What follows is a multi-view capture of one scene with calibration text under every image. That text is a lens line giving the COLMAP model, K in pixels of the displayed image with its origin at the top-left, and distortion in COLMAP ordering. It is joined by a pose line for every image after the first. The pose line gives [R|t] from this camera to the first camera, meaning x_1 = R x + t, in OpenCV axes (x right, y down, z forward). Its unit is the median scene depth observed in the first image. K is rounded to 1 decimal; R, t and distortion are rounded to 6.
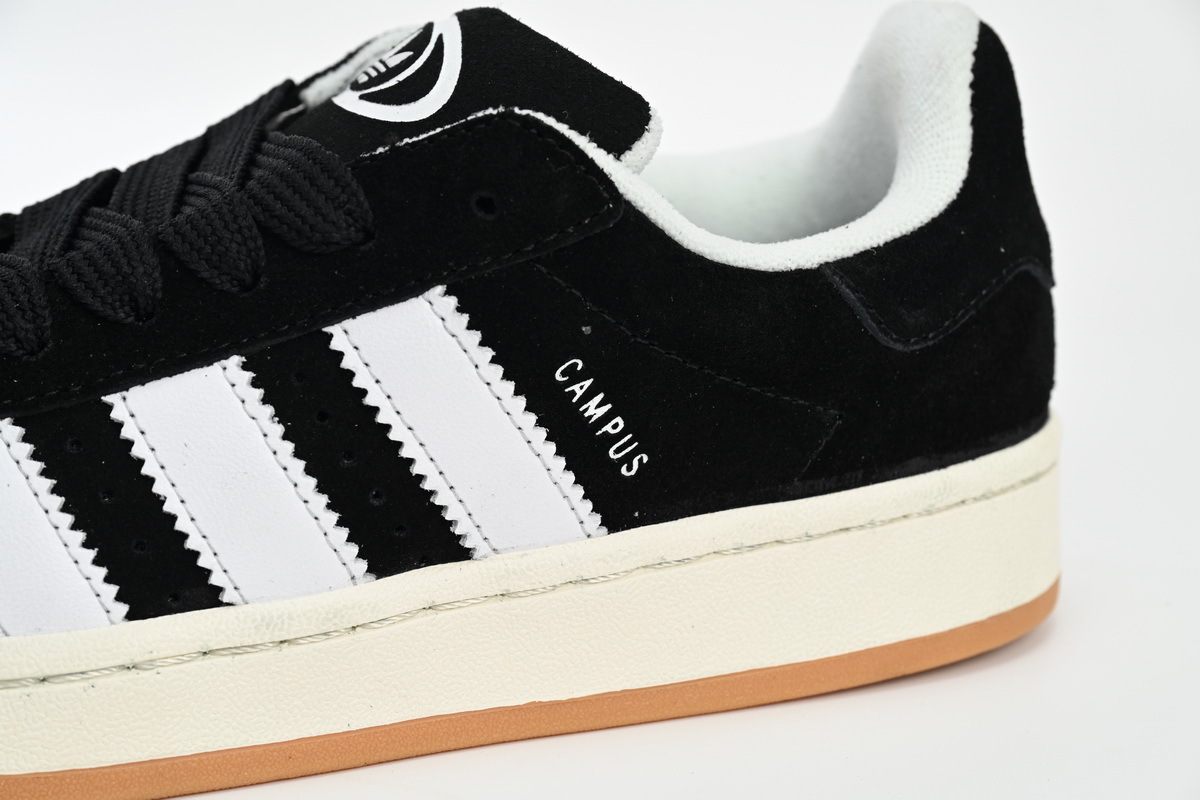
lens RADIAL K [[2530.0, 0, 600.0], [0, 2530.0, 400.0], [0, 0, 1]] dist [0.052628, 0.191784]
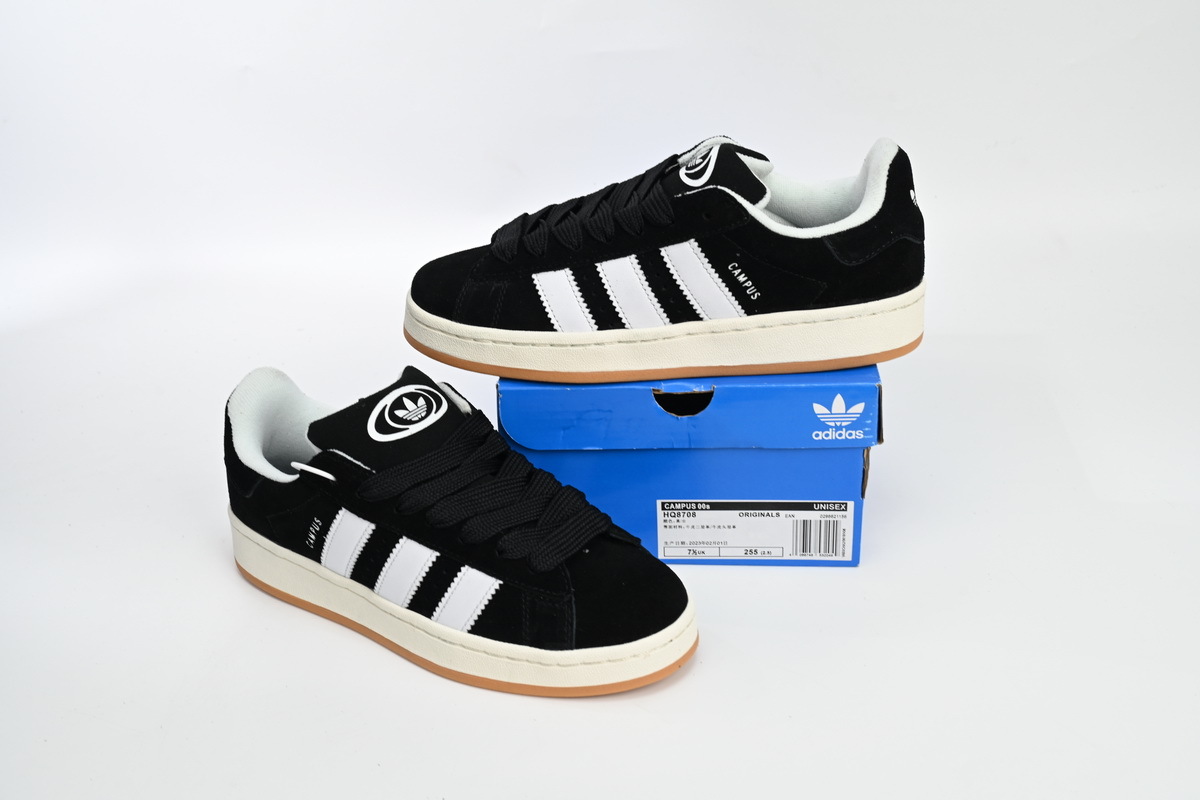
lens RADIAL K [[1379.5, 0, 600.0], [0, 1379.5, 400.0], [0, 0, 1]] dist [-0.013431, -0.003724]
pose [[0.948612, 0.110625, -0.296474, 0.370503], [-0.056671, 0.981146, 0.184773, -0.161282], [0.311325, -0.158477, 0.936996, -0.739932]]
